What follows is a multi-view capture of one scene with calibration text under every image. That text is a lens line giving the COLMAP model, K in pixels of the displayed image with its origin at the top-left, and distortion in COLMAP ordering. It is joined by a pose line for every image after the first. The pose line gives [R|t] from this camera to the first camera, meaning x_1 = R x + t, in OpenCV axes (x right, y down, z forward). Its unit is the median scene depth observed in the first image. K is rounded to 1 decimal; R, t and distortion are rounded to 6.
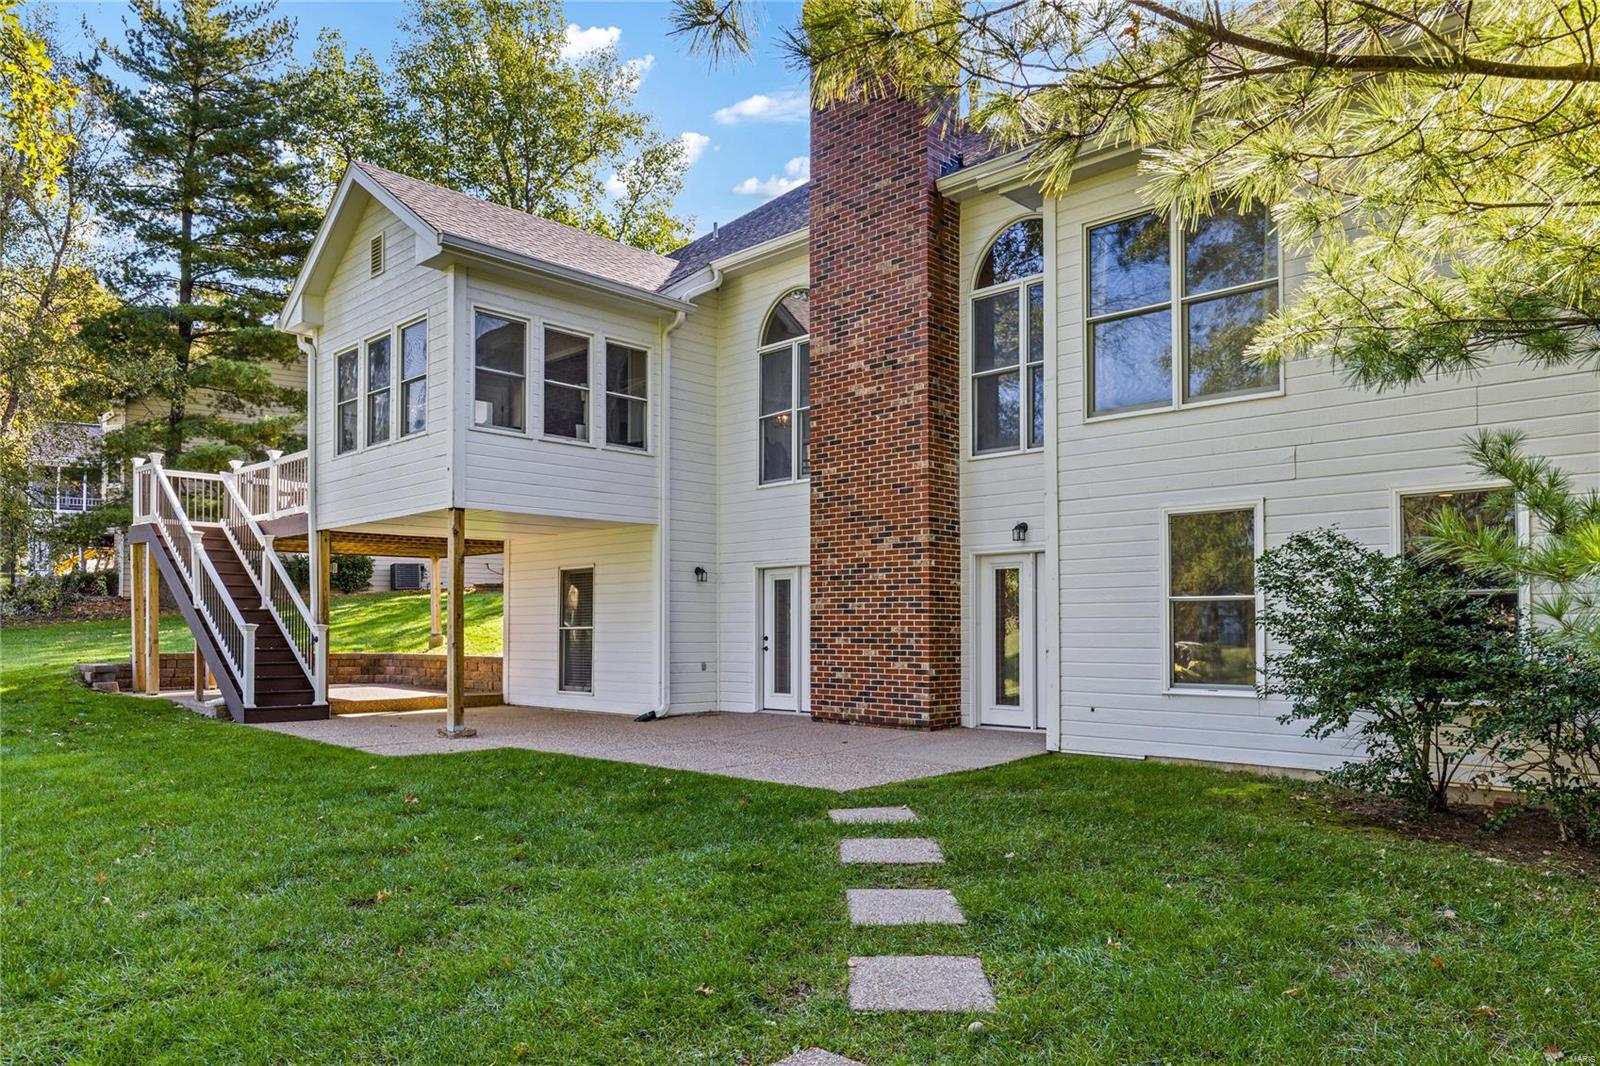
lens RADIAL K [[1066.6, 0, 798.7], [0, 1066.6, 621.0], [0, 0, 1]] dist [-0.001295, -0.001720]
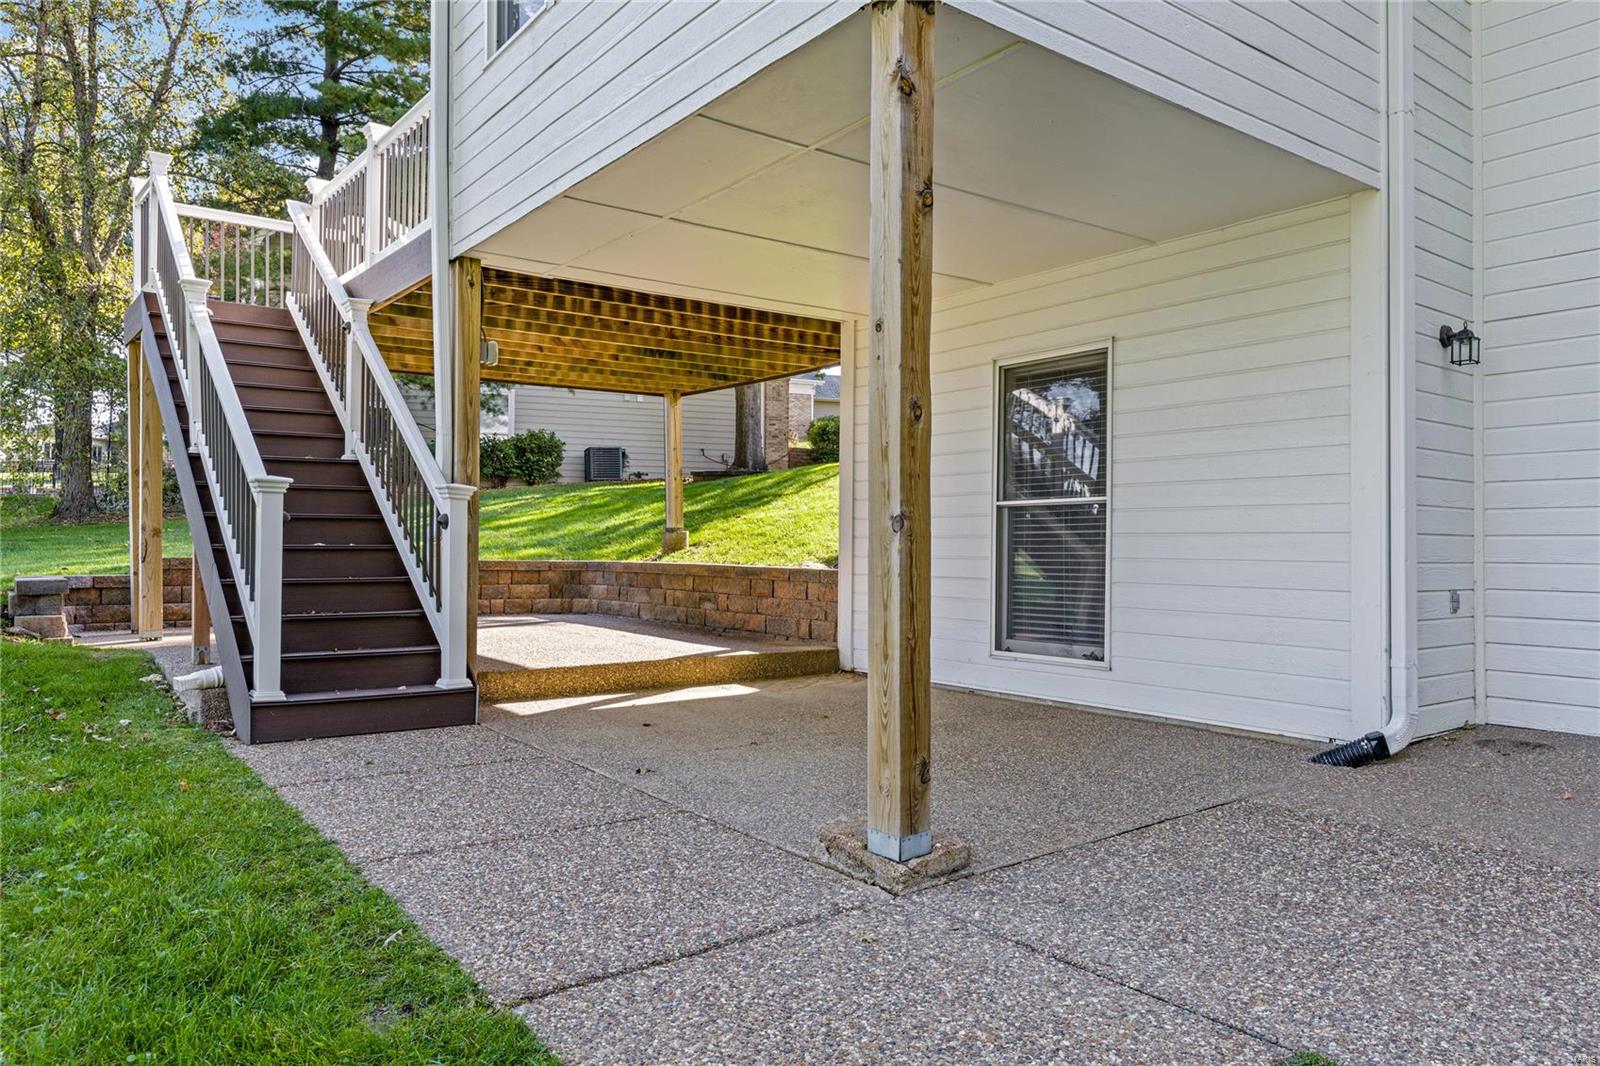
lens RADIAL K [[1080.8, 0, 796.2], [0, 1080.8, 544.8], [0, 0, 1]] dist [0.000111, -0.000286]
pose [[0.986680, 0.003886, -0.162626, -0.240263], [-0.002301, 0.999948, 0.009932, 0.020143], [0.162656, -0.009425, 0.986638, 0.581882]]
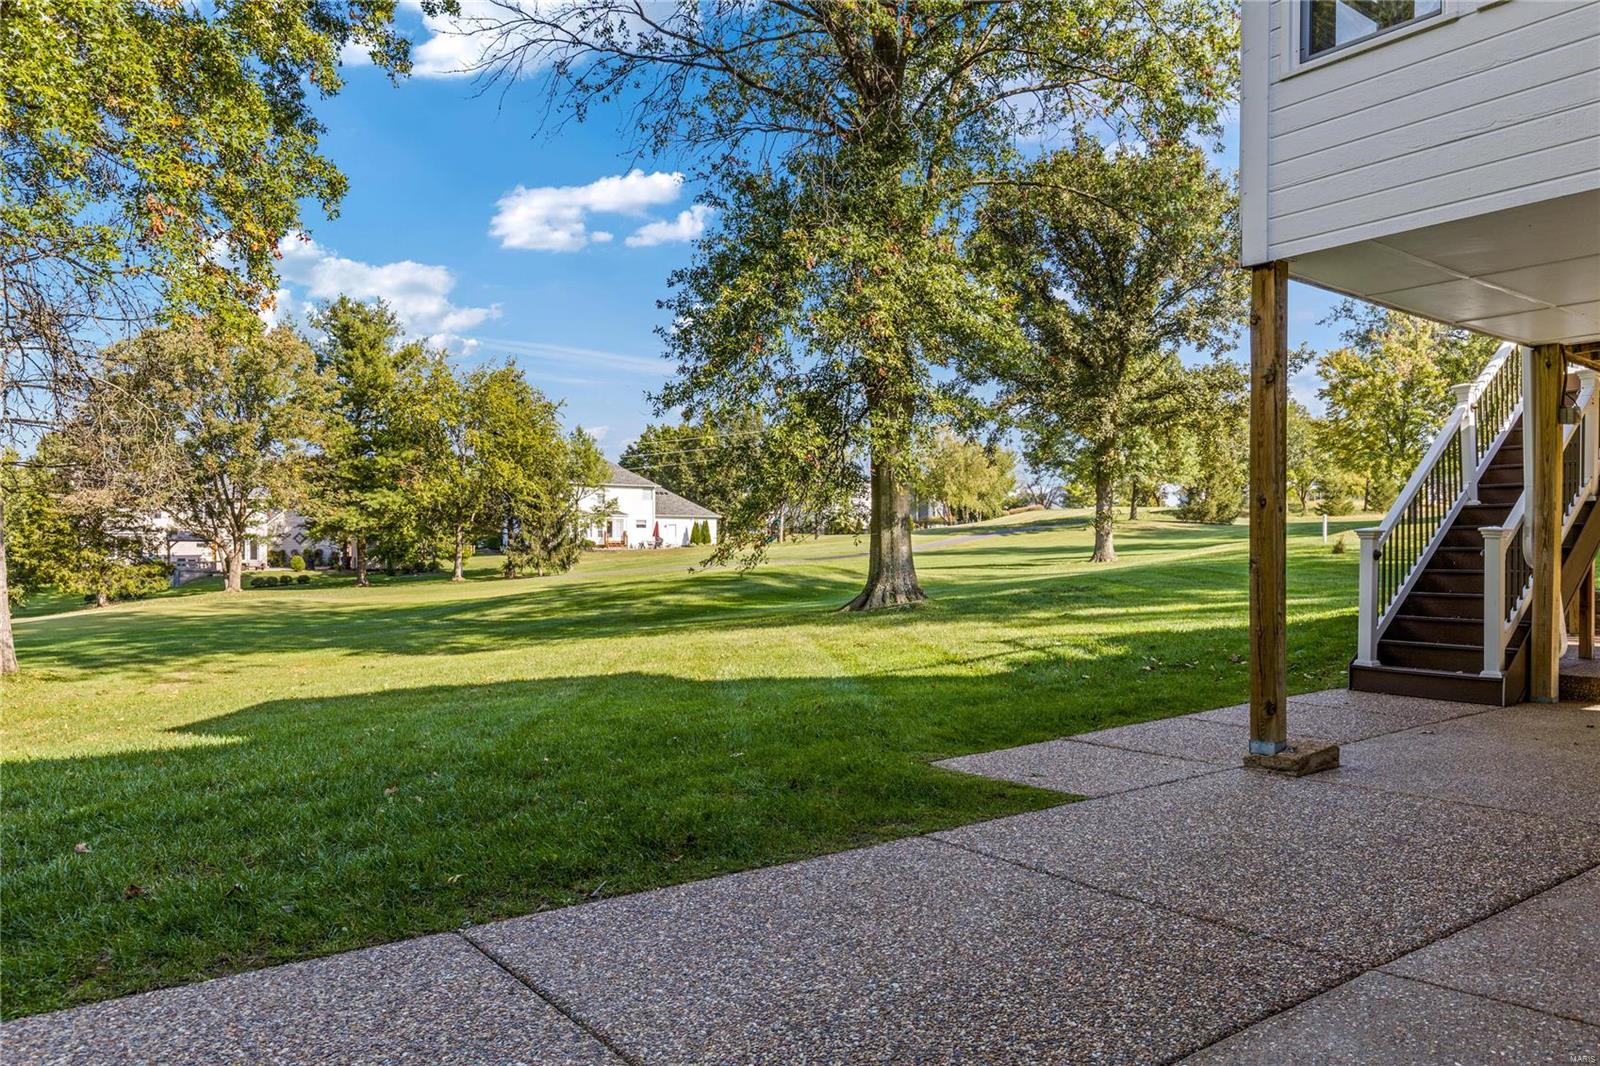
lens RADIAL K [[1095.7, 0, 824.9], [0, 1095.7, 563.3], [0, 0, 1]] dist [-0.000746, 0.002177]
pose [[-0.155293, 0.010099, -0.987817, 0.134480], [0.011125, 0.999902, 0.008473, 0.012404], [0.987806, -0.009673, -0.155390, 0.702191]]
